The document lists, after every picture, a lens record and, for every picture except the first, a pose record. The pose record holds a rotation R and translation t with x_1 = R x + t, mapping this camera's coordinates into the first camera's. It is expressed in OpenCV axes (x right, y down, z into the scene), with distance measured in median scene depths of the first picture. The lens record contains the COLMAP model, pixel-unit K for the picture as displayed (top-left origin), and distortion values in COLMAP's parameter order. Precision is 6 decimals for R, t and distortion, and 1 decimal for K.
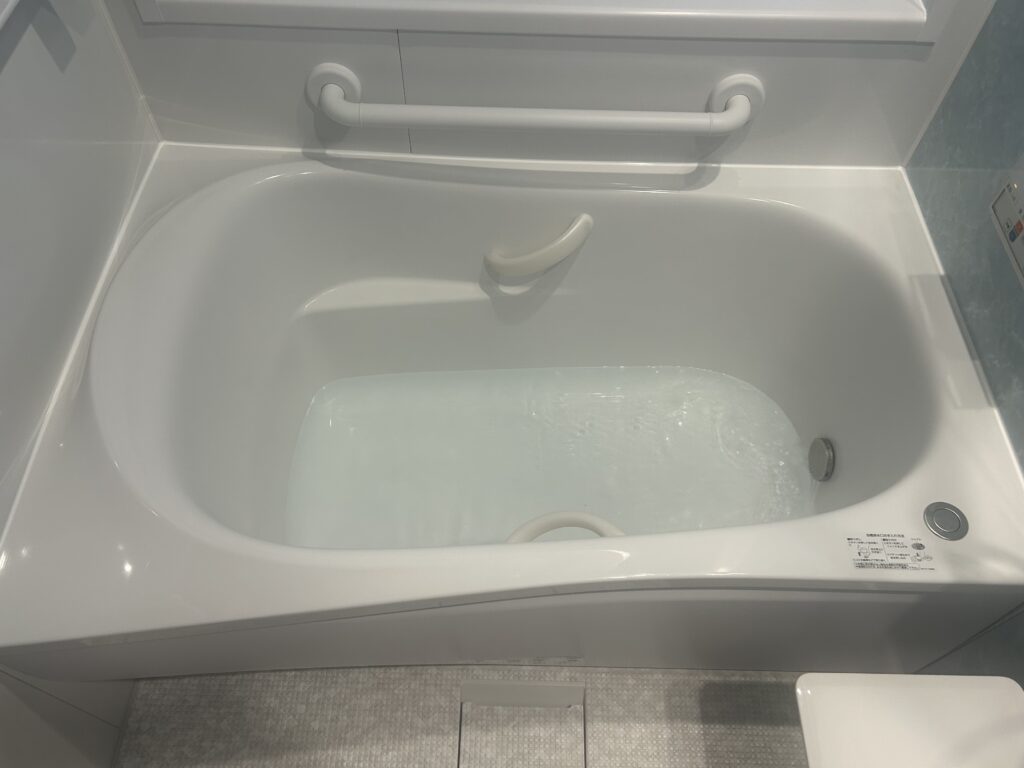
lens RADIAL K [[778.0, 0, 506.8], [0, 778.0, 382.4], [0, 0, 1]] dist [0.015664, 0.004239]
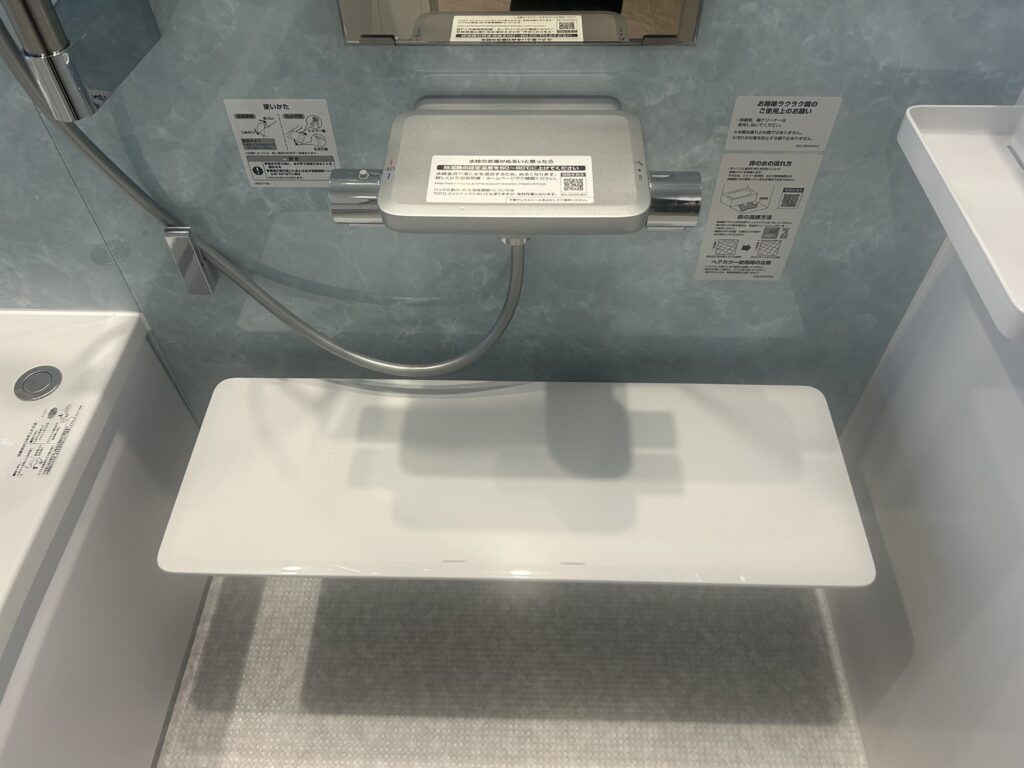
lens RADIAL K [[778.0, 0, 512.1], [0, 778.0, 392.4], [0, 0, 1]] dist [0.015664, 0.004239]
pose [[0.002532, -0.775391, 0.631476, -0.024137], [0.832688, 0.351309, 0.428034, 0.197999], [-0.553737, 0.524739, 0.646548, 0.076029]]
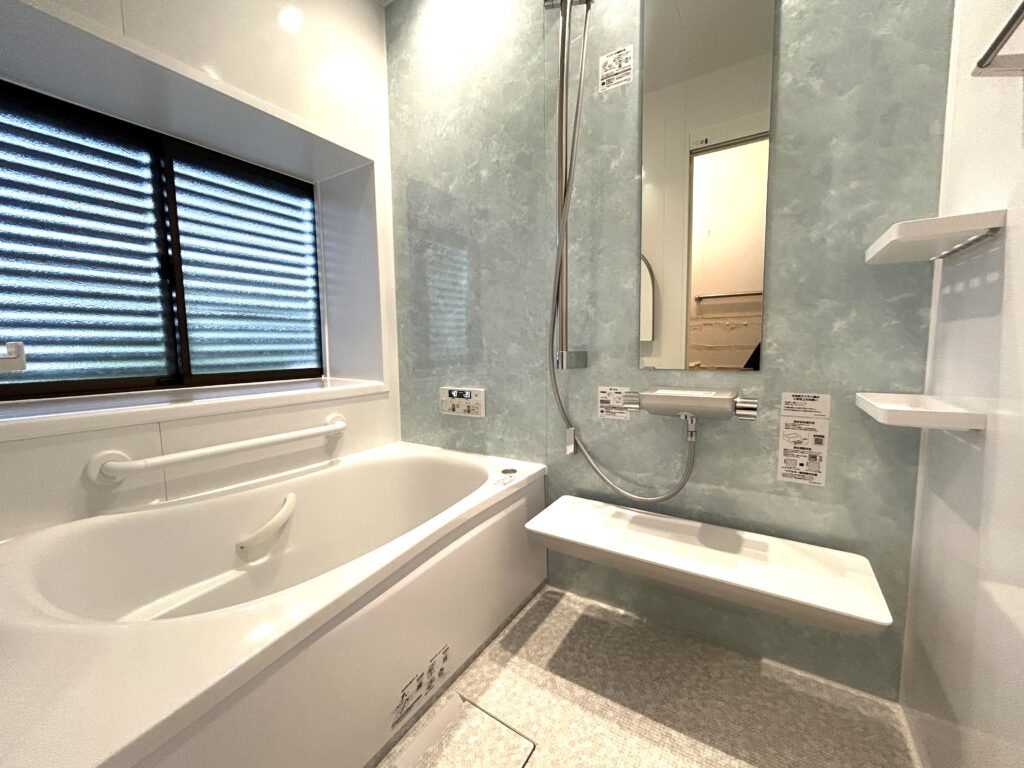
lens RADIAL K [[408.8, 0, 516.8], [0, 408.8, 383.6], [0, 0, 1]] dist [-0.001591, 0.000177]
pose [[0.511891, -0.099534, 0.853265, -0.468430], [0.722934, 0.586454, -0.365292, 0.418550], [-0.464042, 0.803843, 0.372157, 0.173312]]
